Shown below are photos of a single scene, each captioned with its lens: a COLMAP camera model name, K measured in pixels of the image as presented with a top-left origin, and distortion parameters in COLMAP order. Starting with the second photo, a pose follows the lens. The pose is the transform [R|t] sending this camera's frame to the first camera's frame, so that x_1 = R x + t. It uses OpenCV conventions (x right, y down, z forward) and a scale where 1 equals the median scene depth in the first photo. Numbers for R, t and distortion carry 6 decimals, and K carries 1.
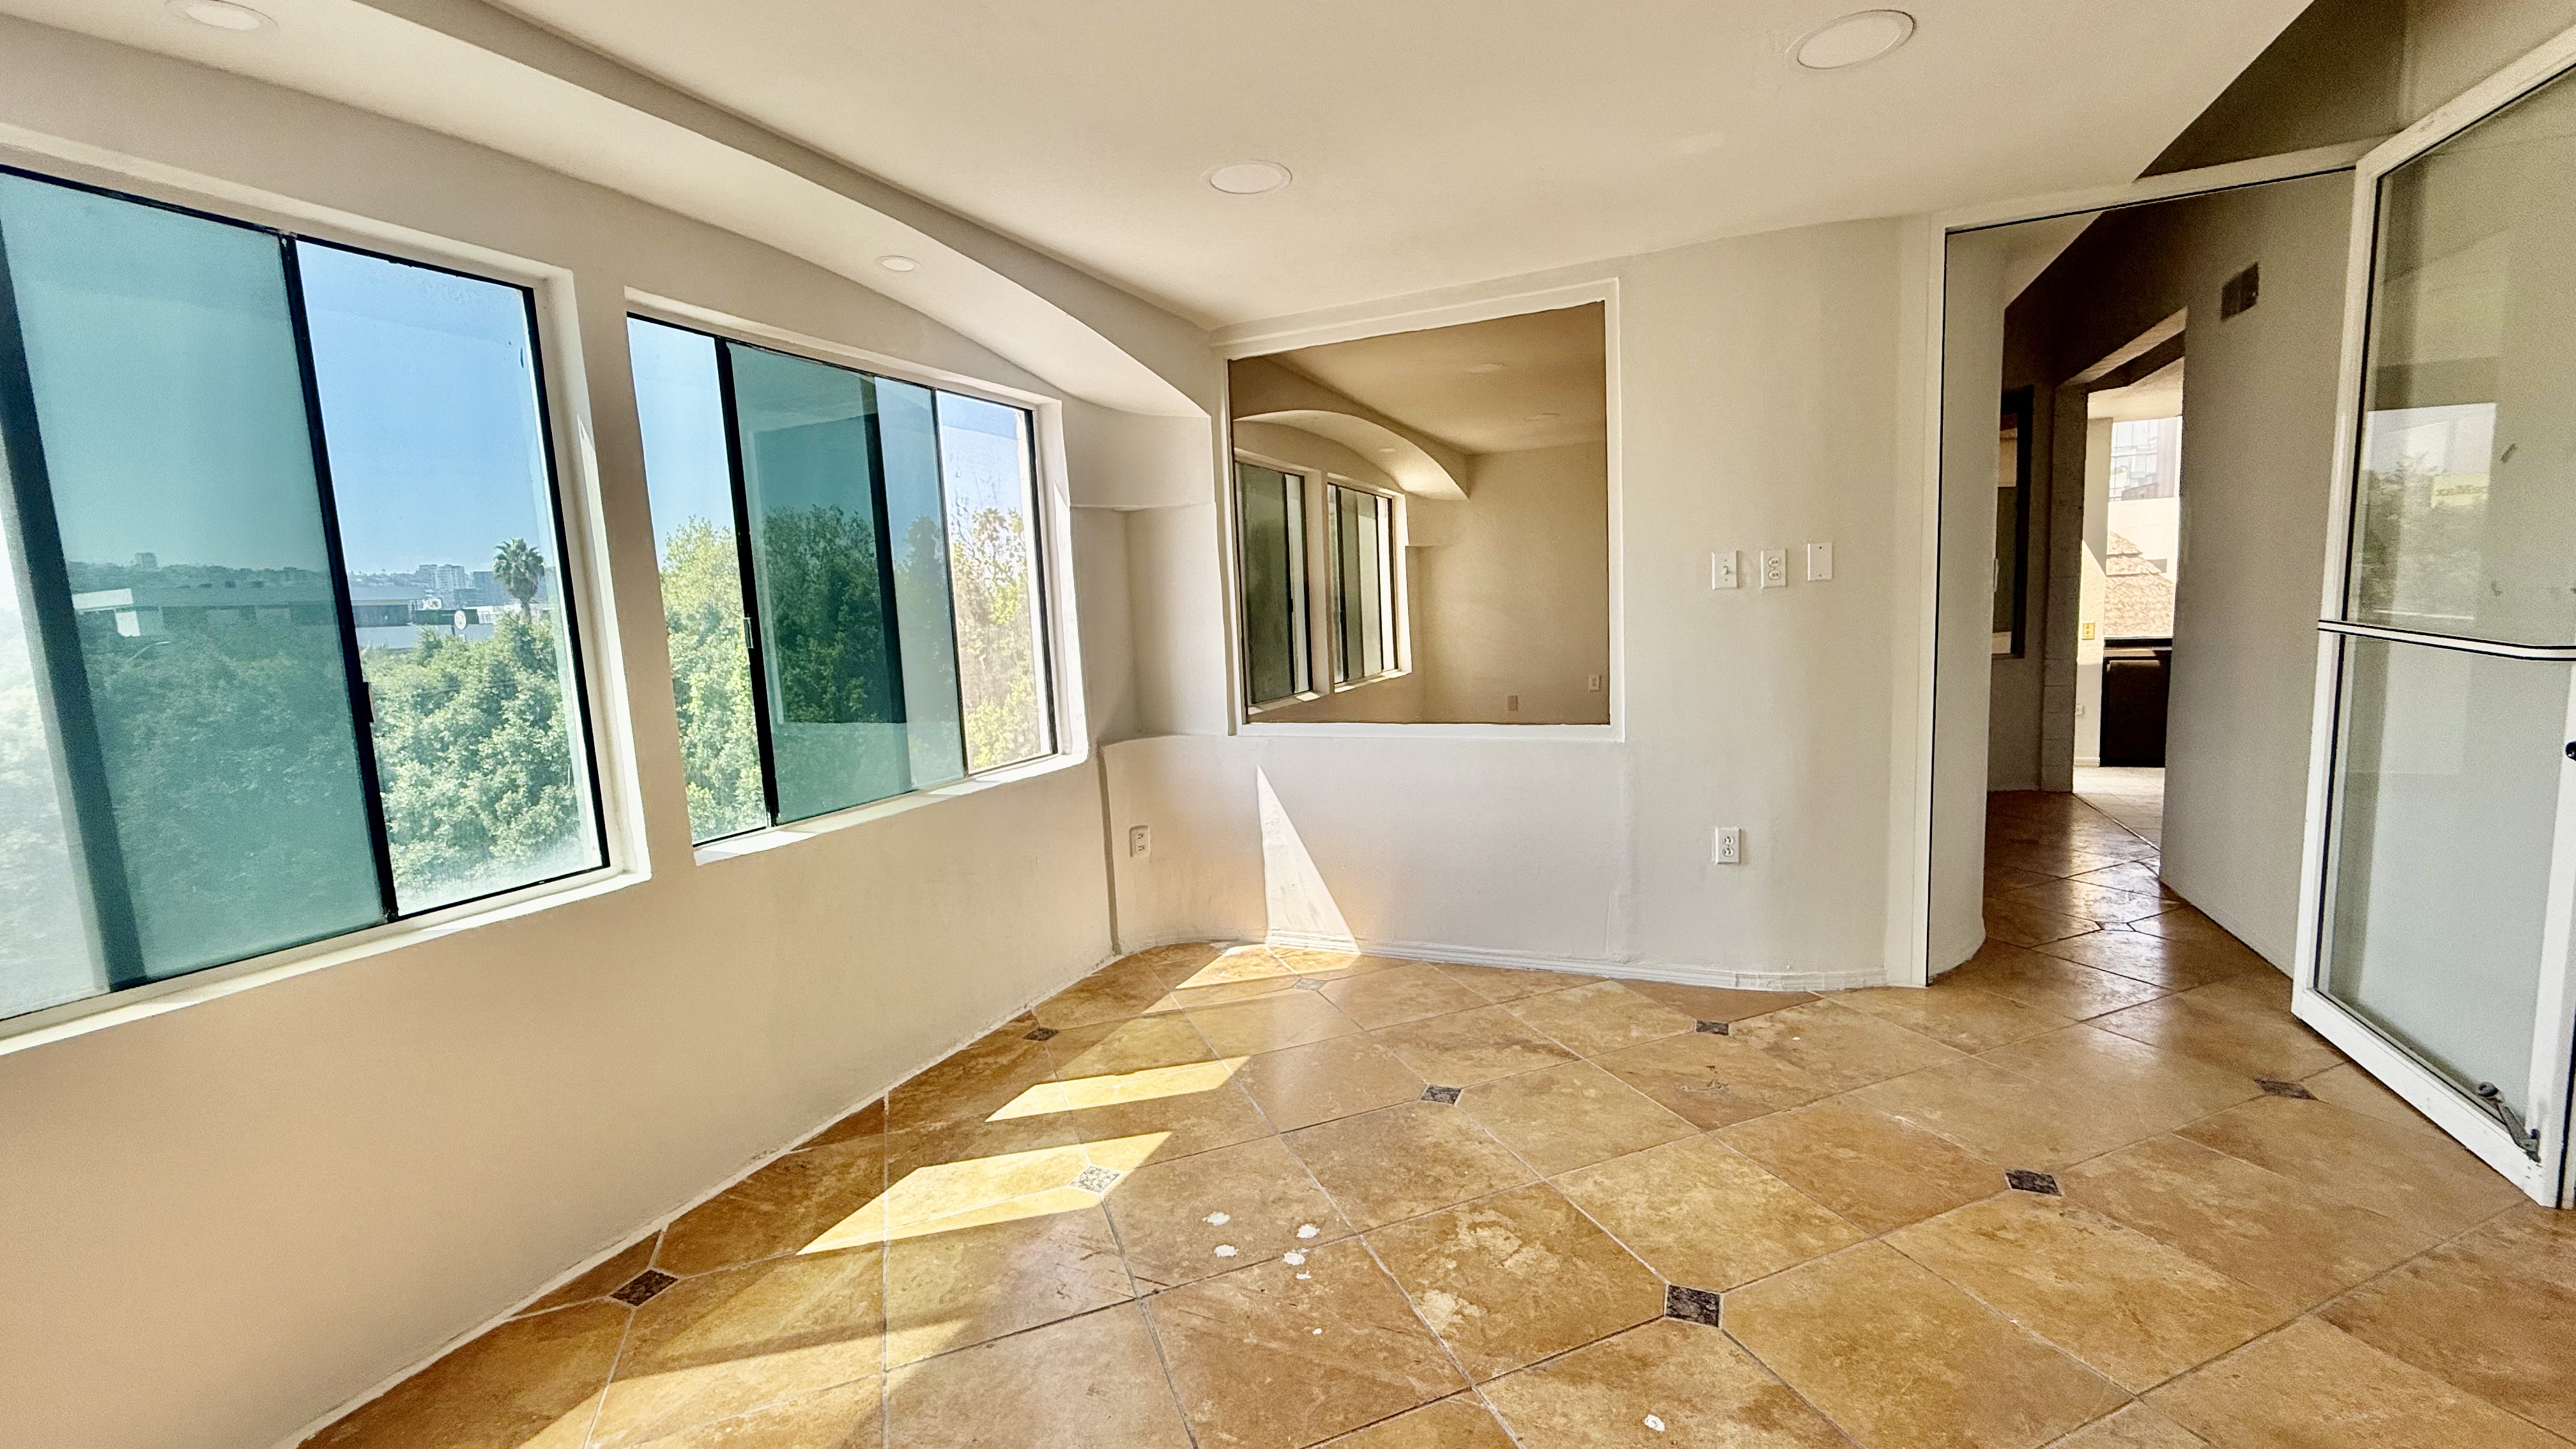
lens RADIAL K [[1028.7, 0, 1290.0], [0, 1028.7, 722.6], [0, 0, 1]] dist [0.000300, 0.000045]
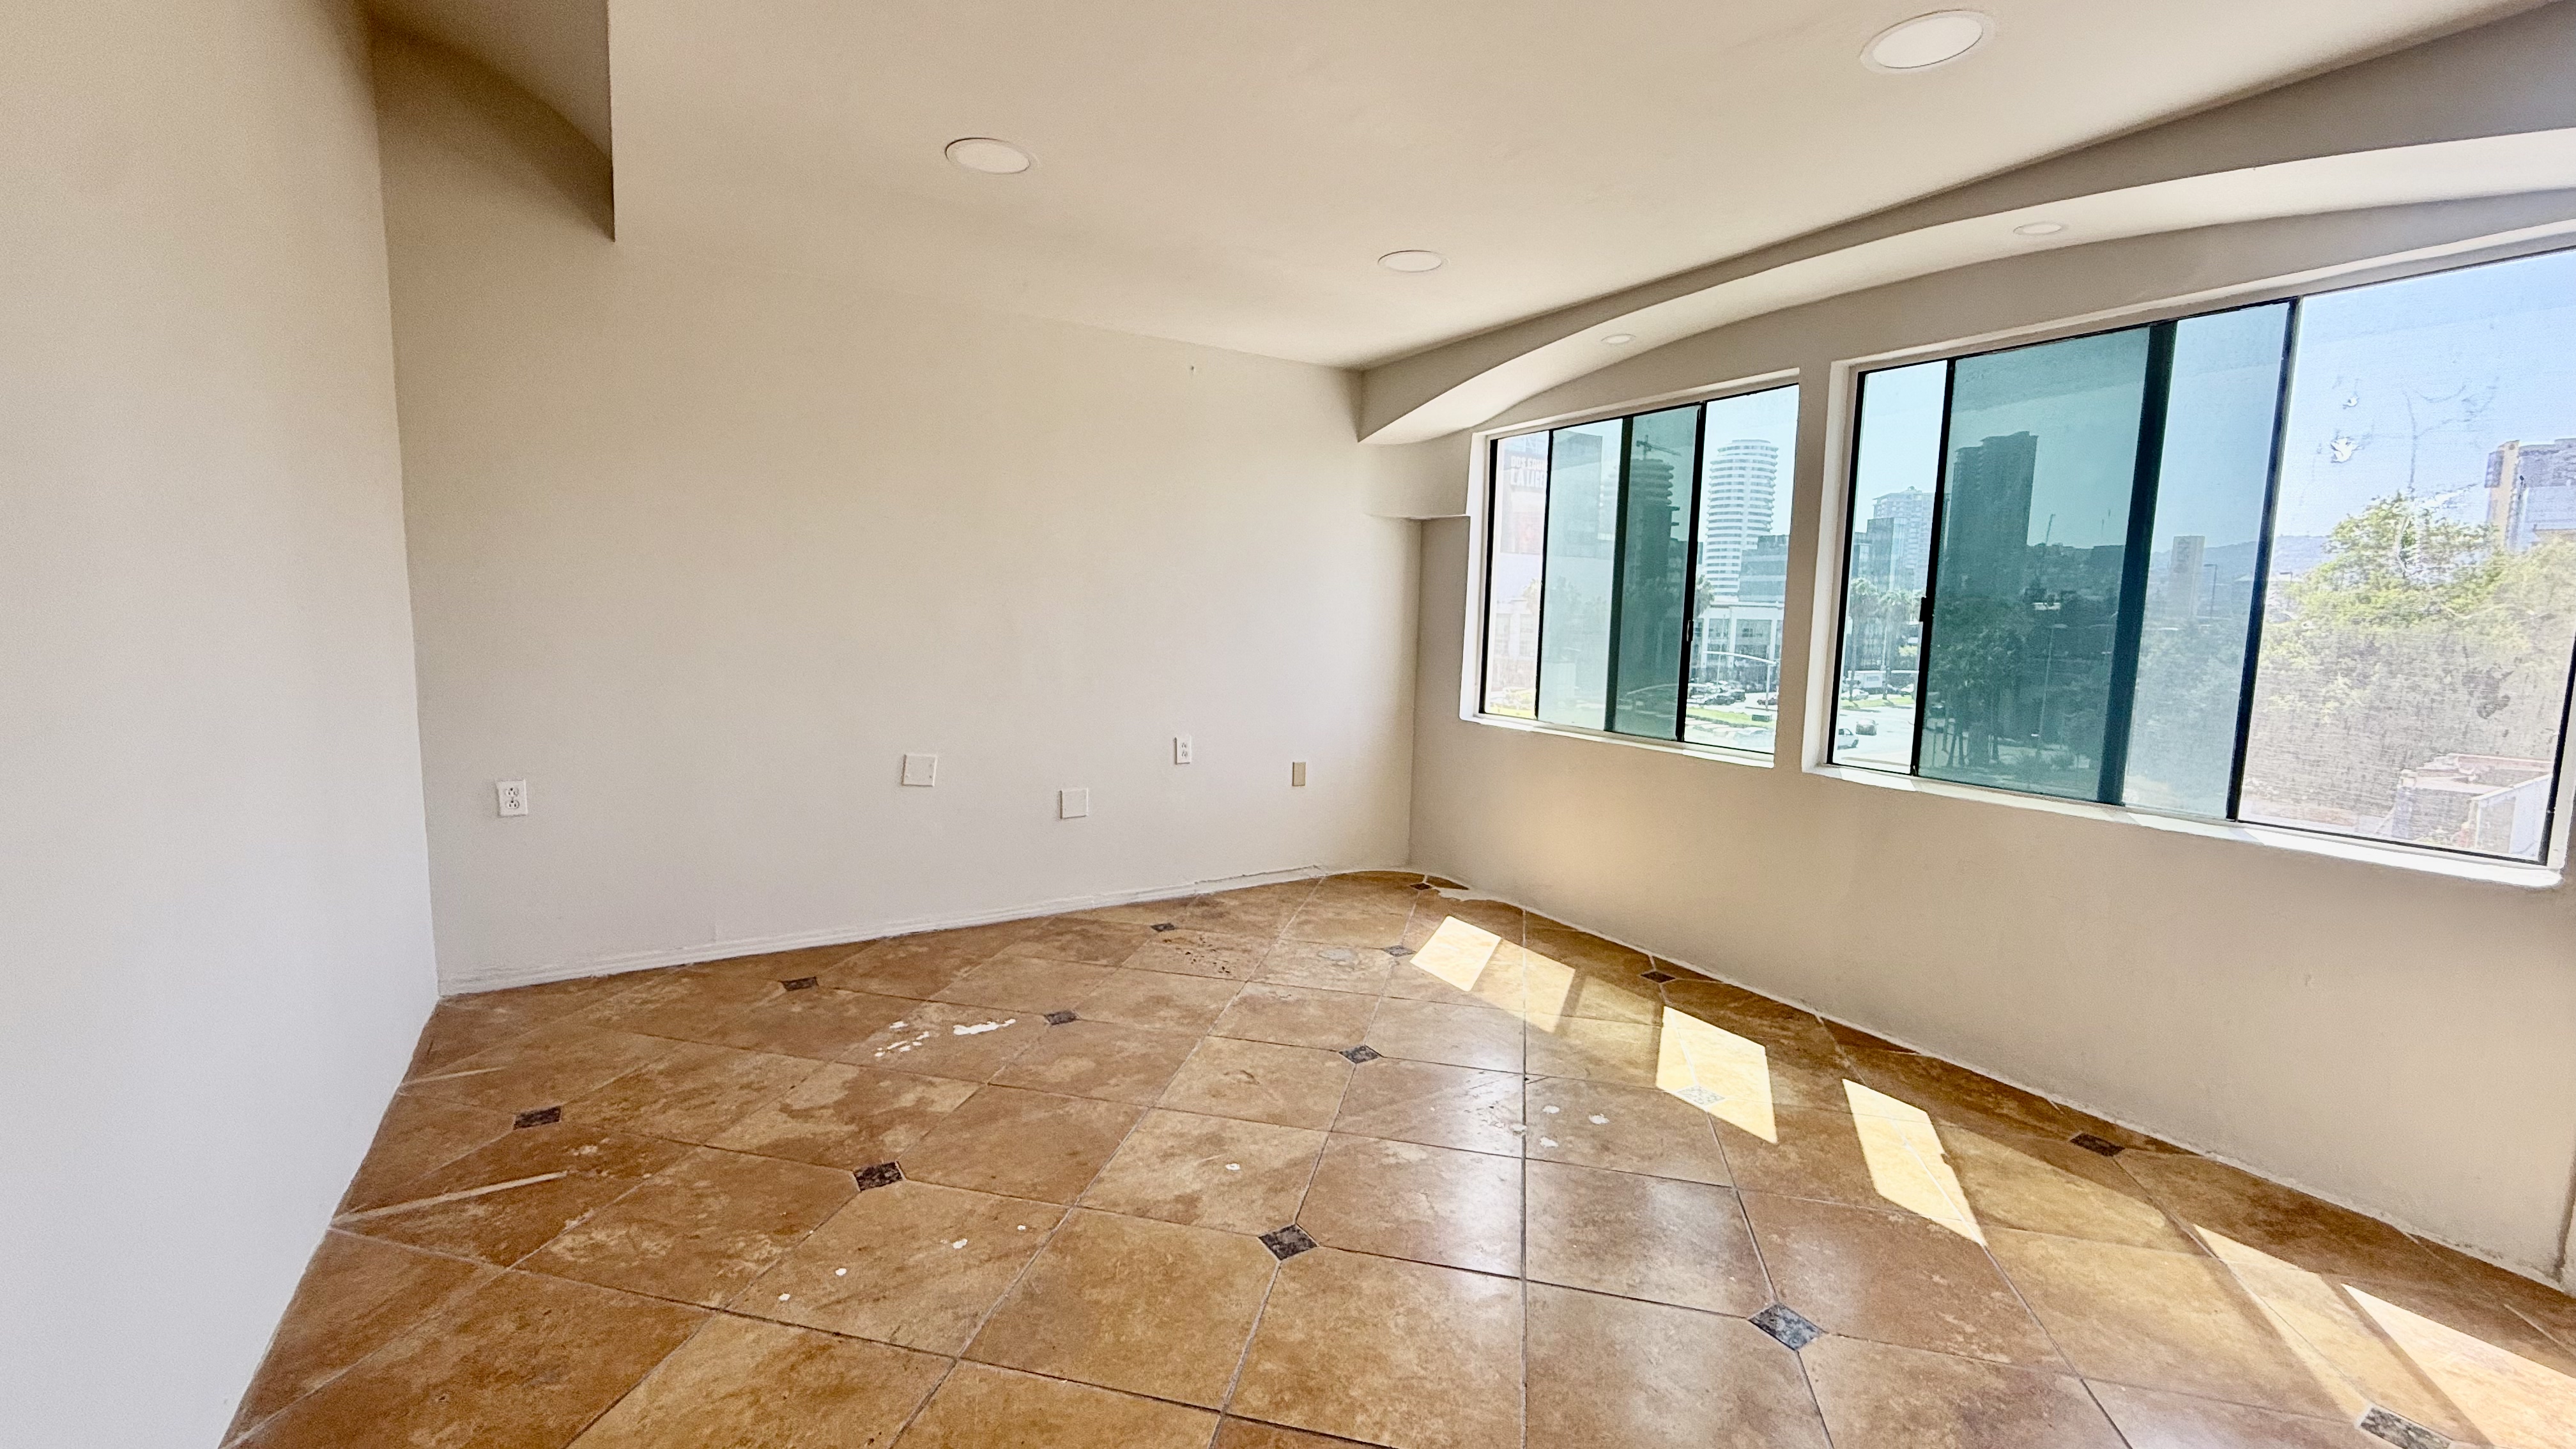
lens RADIAL K [[1028.7, 0, 1275.1], [0, 1028.7, 720.4], [0, 0, 1]] dist [0.000300, 0.000045]
pose [[-0.569152, 0.121496, -0.813206, 0.975615], [-0.094042, 0.972914, 0.211175, -0.158696], [0.816836, 0.196667, -0.542310, 1.177858]]
